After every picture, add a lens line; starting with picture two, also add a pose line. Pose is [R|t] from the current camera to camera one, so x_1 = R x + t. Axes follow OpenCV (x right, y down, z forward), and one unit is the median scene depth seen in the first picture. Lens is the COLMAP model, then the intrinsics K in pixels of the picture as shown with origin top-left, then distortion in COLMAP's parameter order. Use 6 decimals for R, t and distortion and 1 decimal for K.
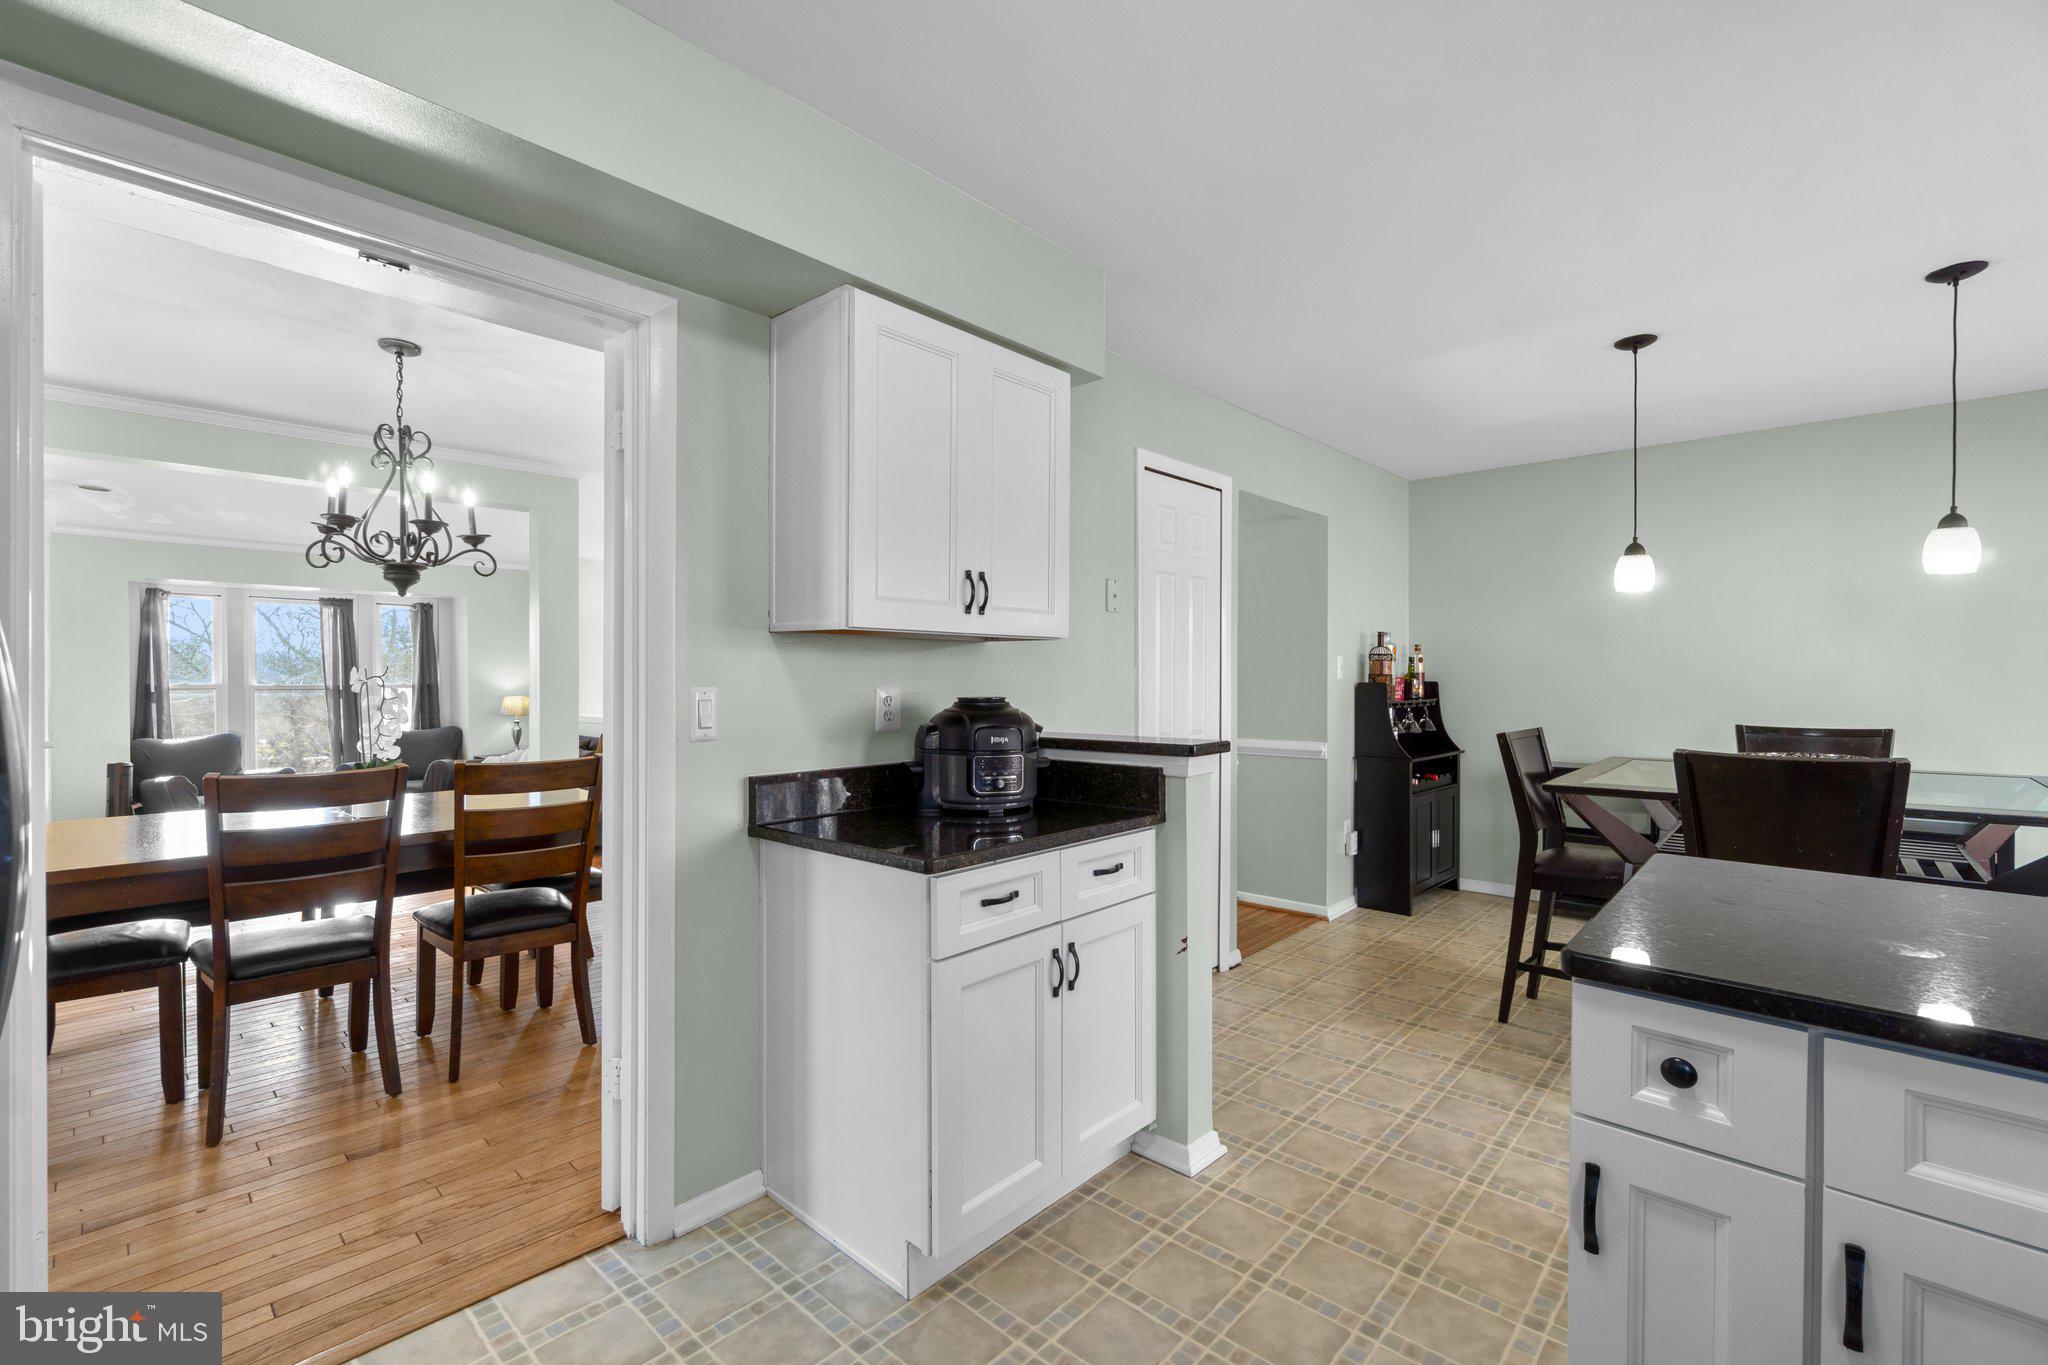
lens RADIAL K [[884.4, 0, 1017.5], [0, 884.4, 684.4], [0, 0, 1]] dist [-0.001401, 0.000822]
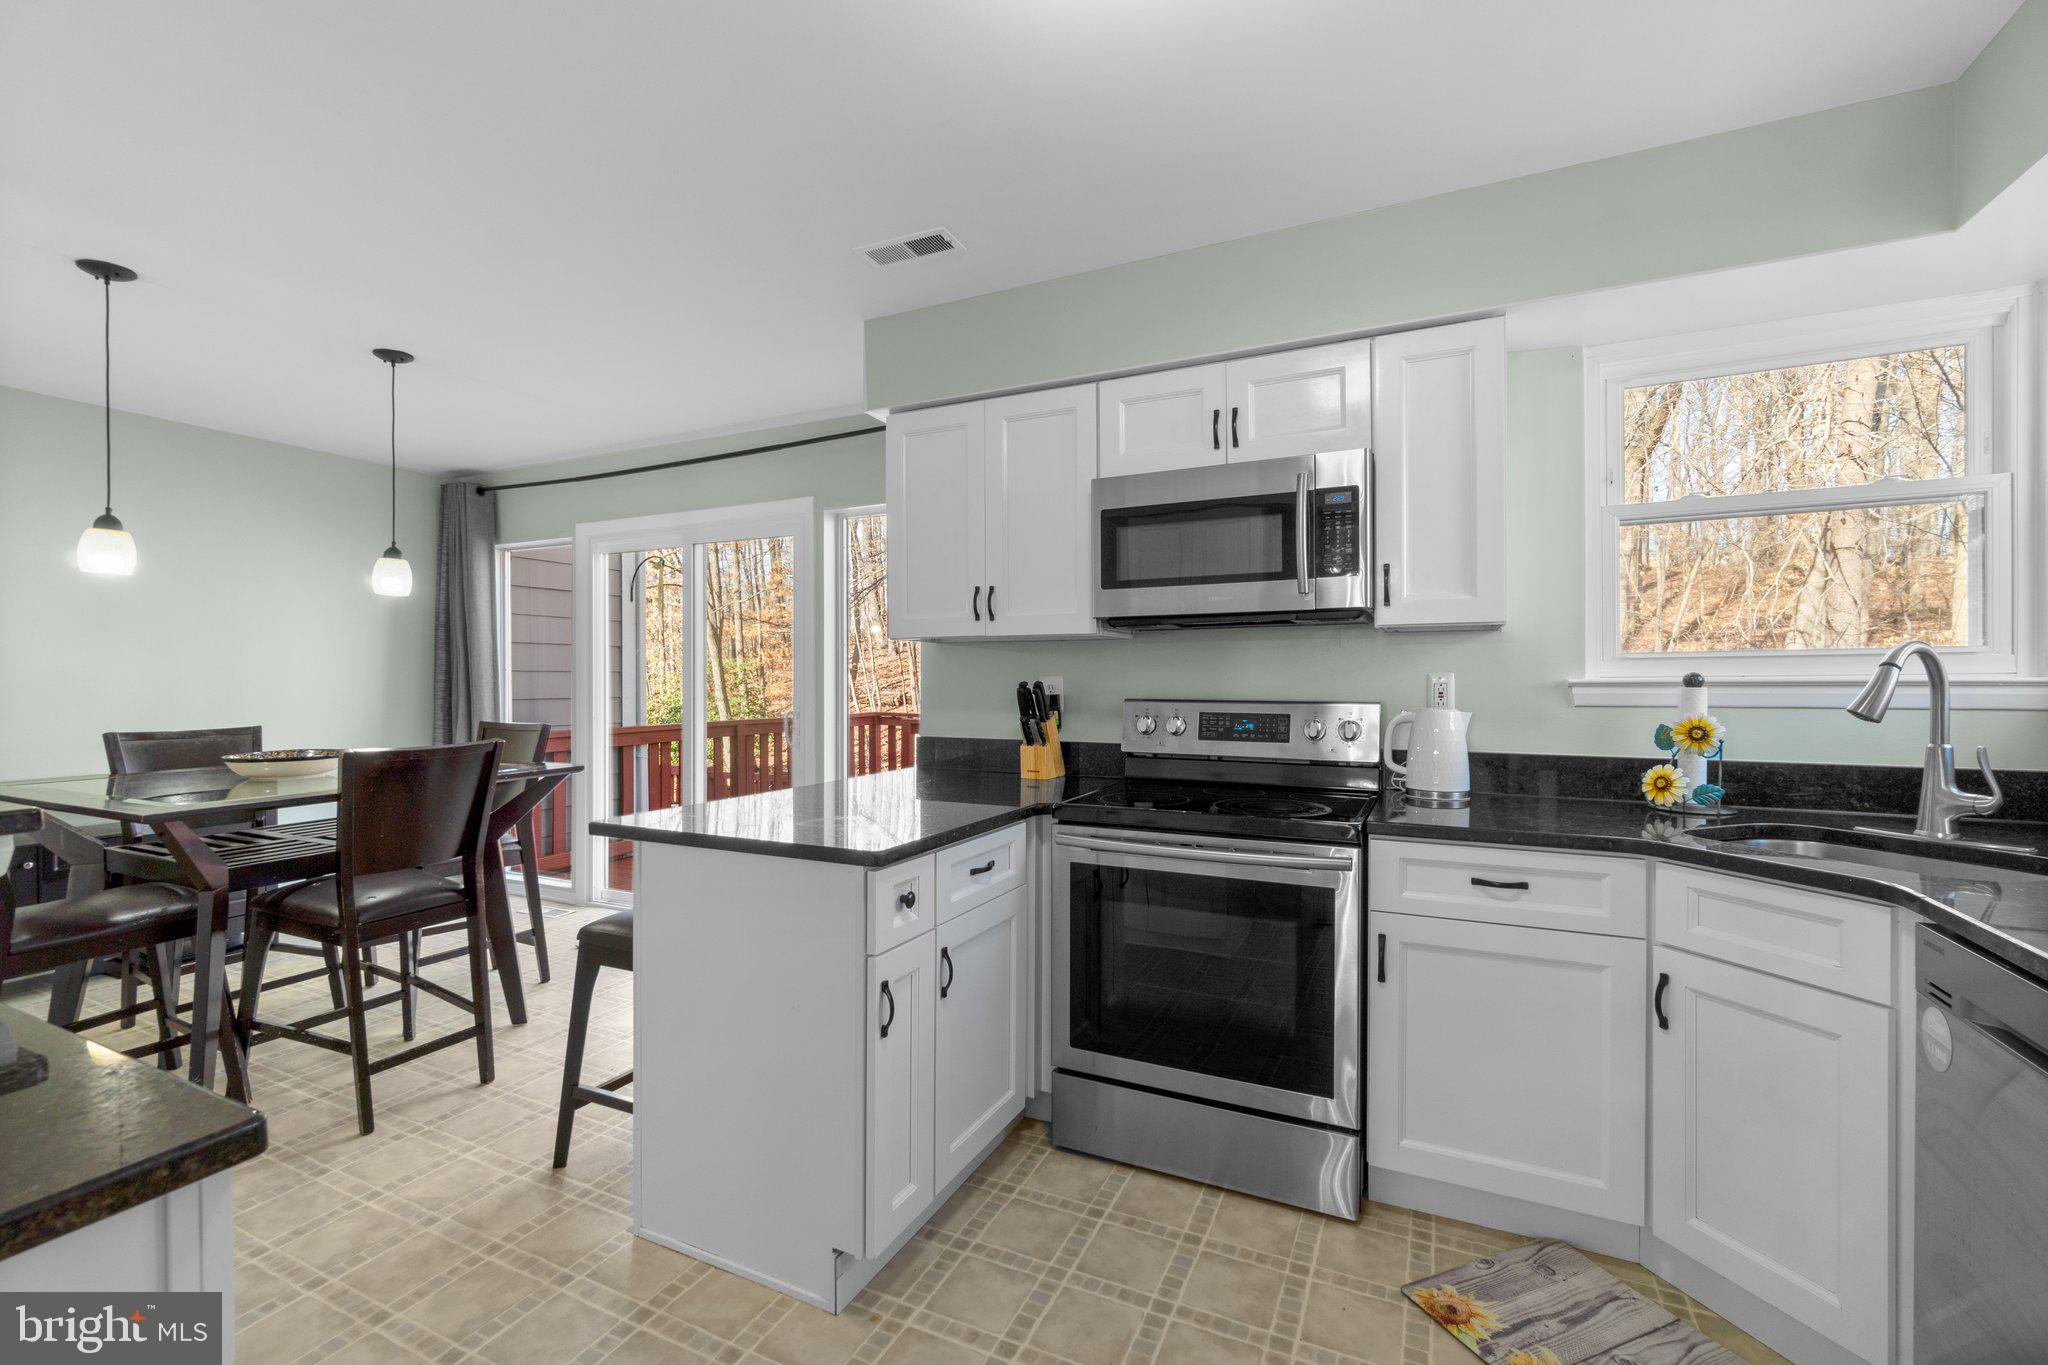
lens RADIAL K [[884.4, 0, 1008.8], [0, 884.4, 675.1], [0, 0, 1]] dist [-0.001401, 0.000822]
pose [[-0.290981, -0.003392, 0.956723, -0.282592], [0.007932, 0.999951, 0.005958, -0.007233], [-0.956696, 0.009323, -0.290940, 0.370945]]
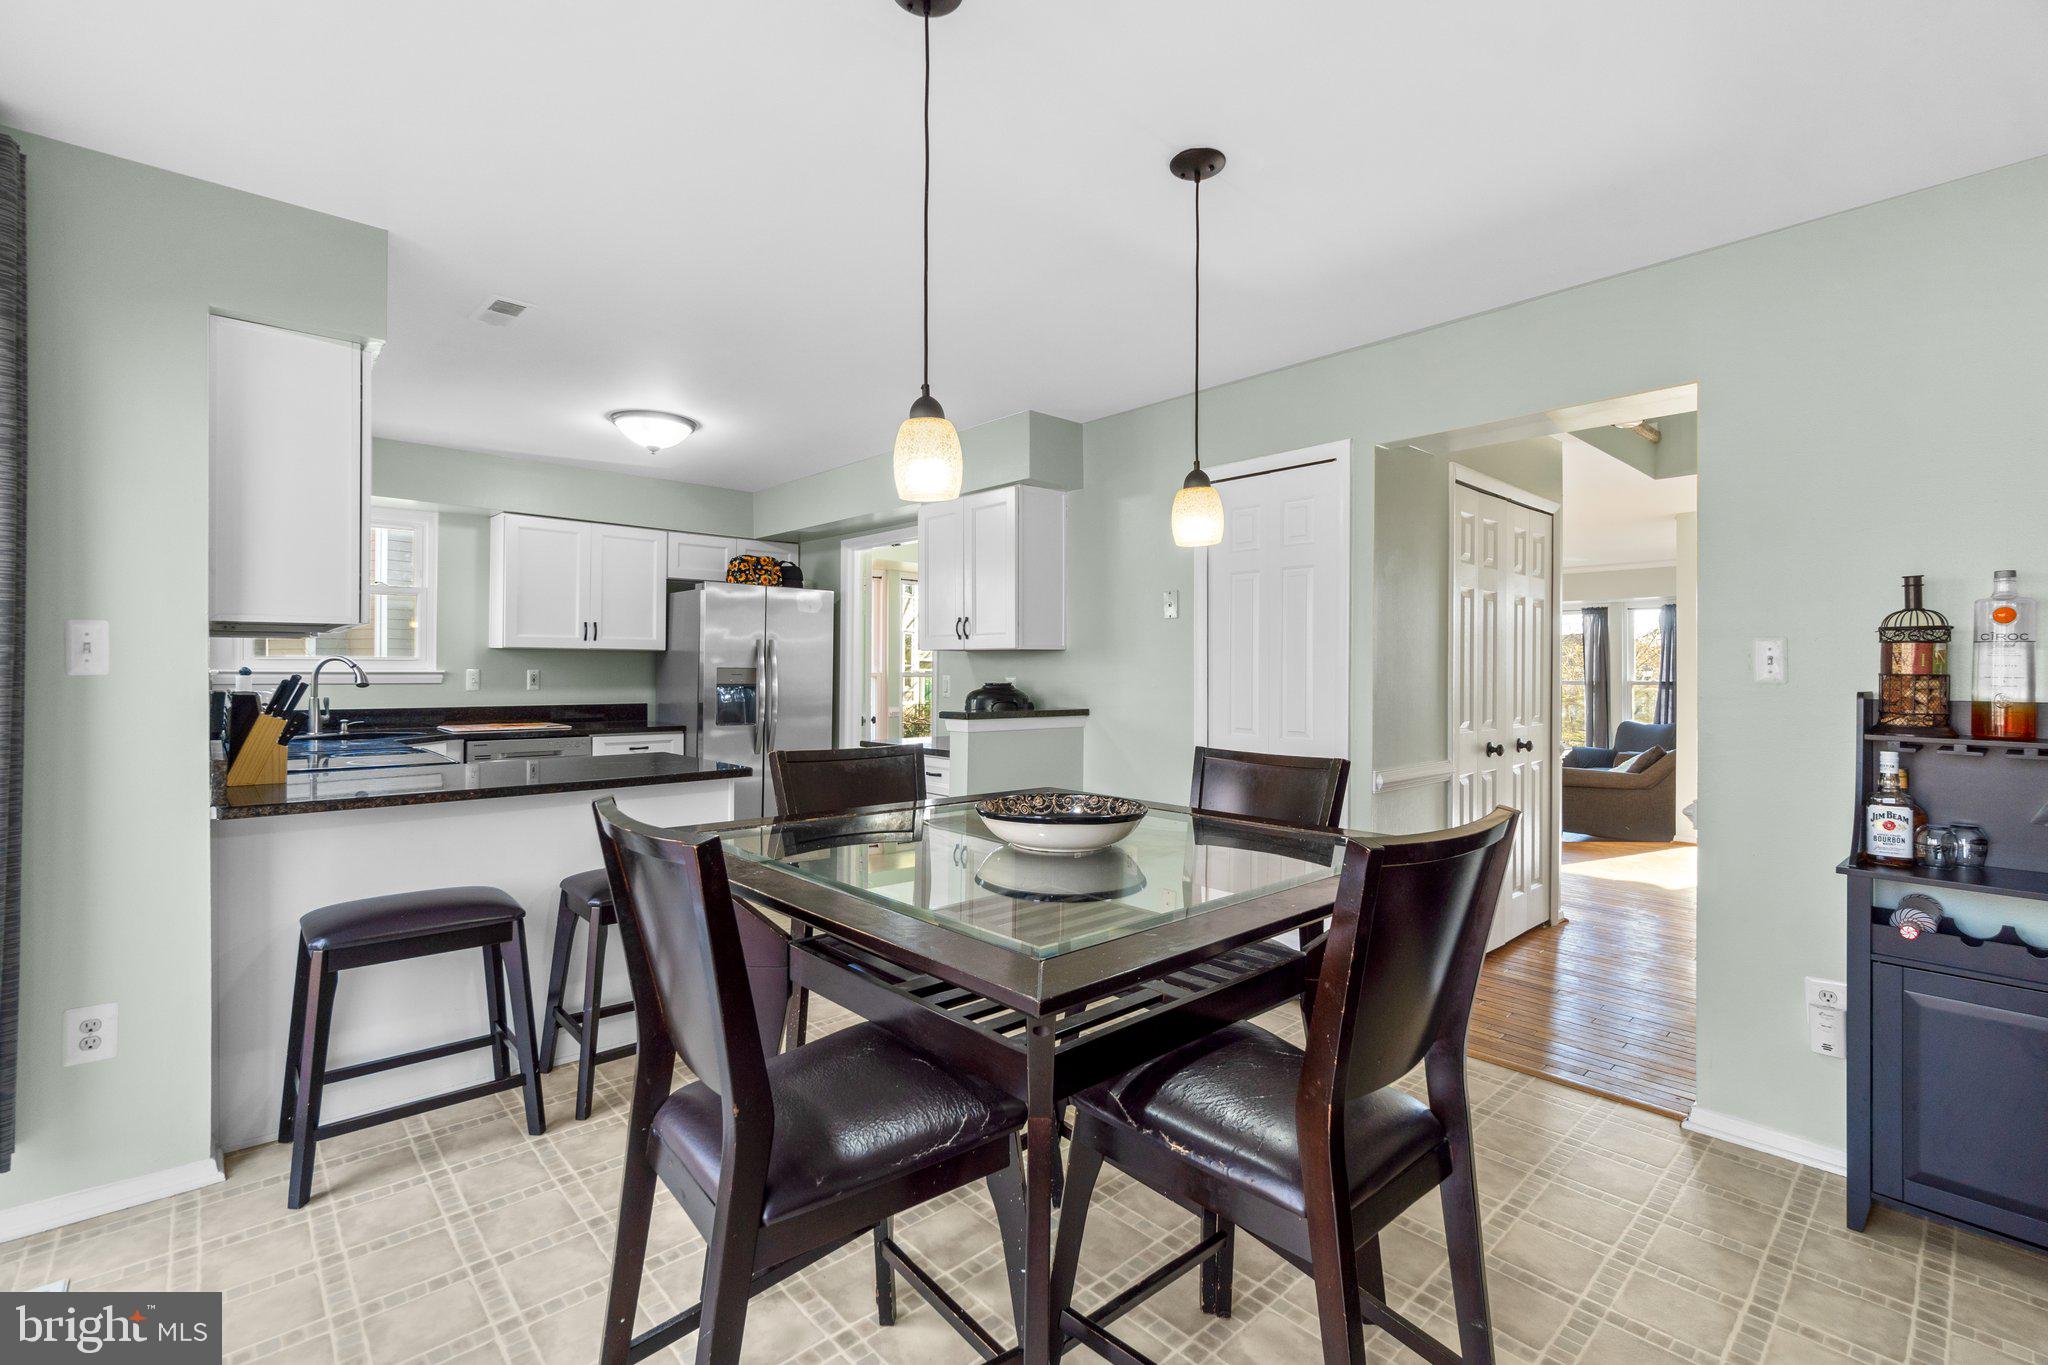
lens RADIAL K [[884.4, 0, 1007.6], [0, 884.4, 673.4], [0, 0, 1]] dist [-0.001401, 0.000822]
pose [[-0.092044, -0.001022, -0.995754, 1.219989], [-0.010532, 0.999945, -0.000053, -0.001763], [0.995699, 0.010482, -0.092050, 0.856553]]
